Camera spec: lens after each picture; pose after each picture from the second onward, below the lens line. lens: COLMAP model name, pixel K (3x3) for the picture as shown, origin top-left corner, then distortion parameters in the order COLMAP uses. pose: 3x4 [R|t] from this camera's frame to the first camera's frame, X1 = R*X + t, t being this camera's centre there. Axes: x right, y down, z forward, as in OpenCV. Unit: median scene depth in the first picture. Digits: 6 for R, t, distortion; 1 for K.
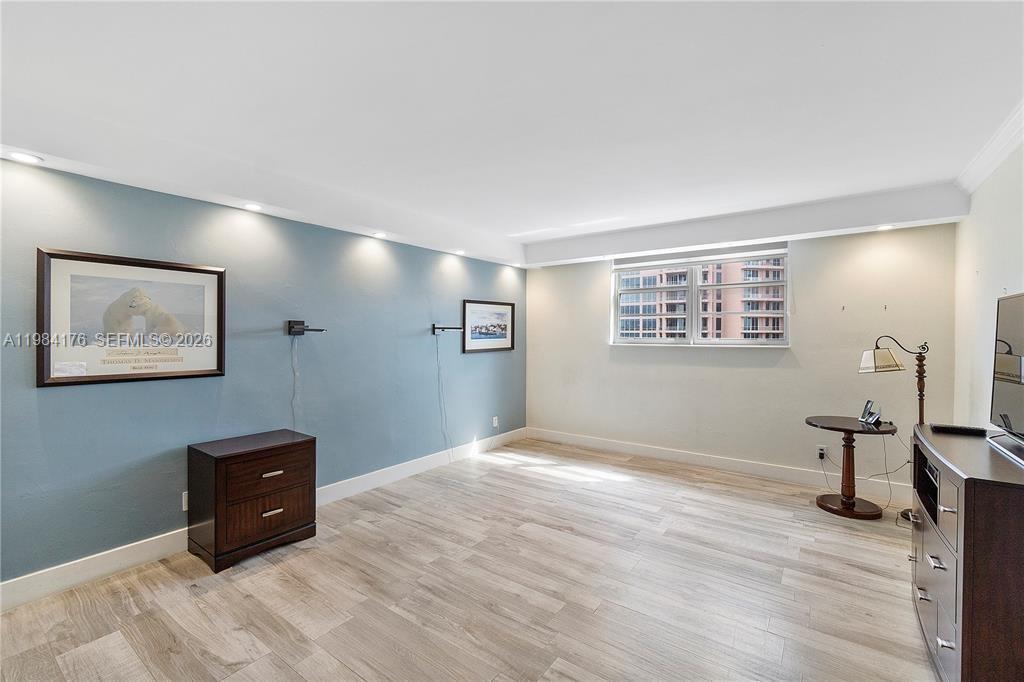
lens RADIAL K [[450.0, 0, 503.6], [0, 450.0, 338.8], [0, 0, 1]] dist [-0.007953, 0.001493]
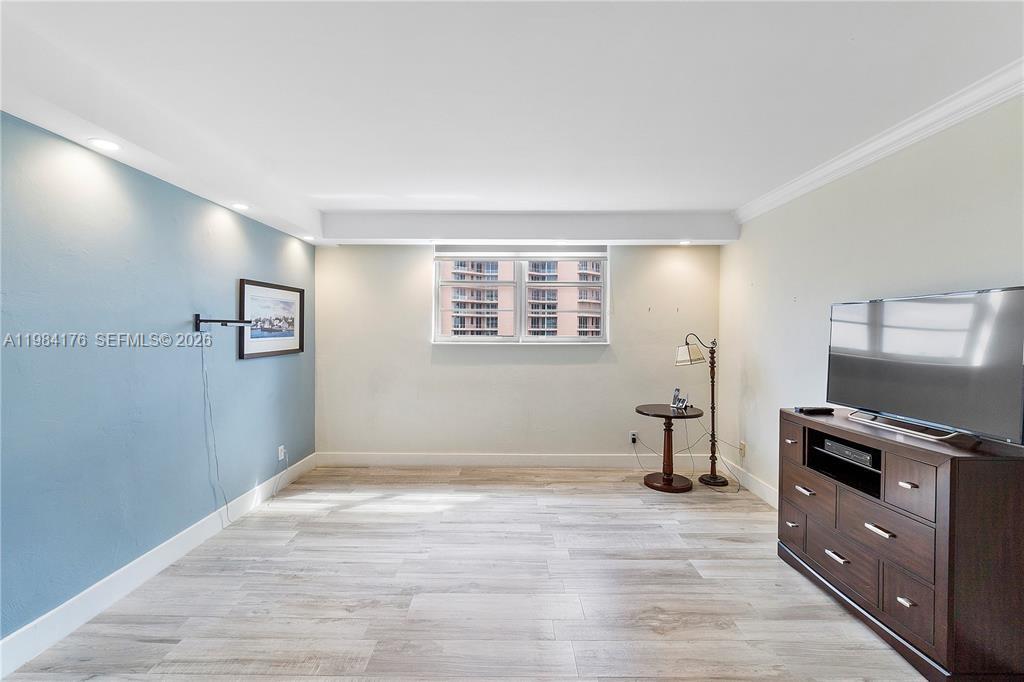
lens RADIAL K [[450.0, 0, 515.1], [0, 450.0, 339.3], [0, 0, 1]] dist [-0.007953, 0.001493]
pose [[0.799514, -0.007489, 0.600601, -0.192709], [0.002764, 0.999958, 0.008790, -0.002727], [-0.600641, -0.005368, 0.799501, 0.264603]]
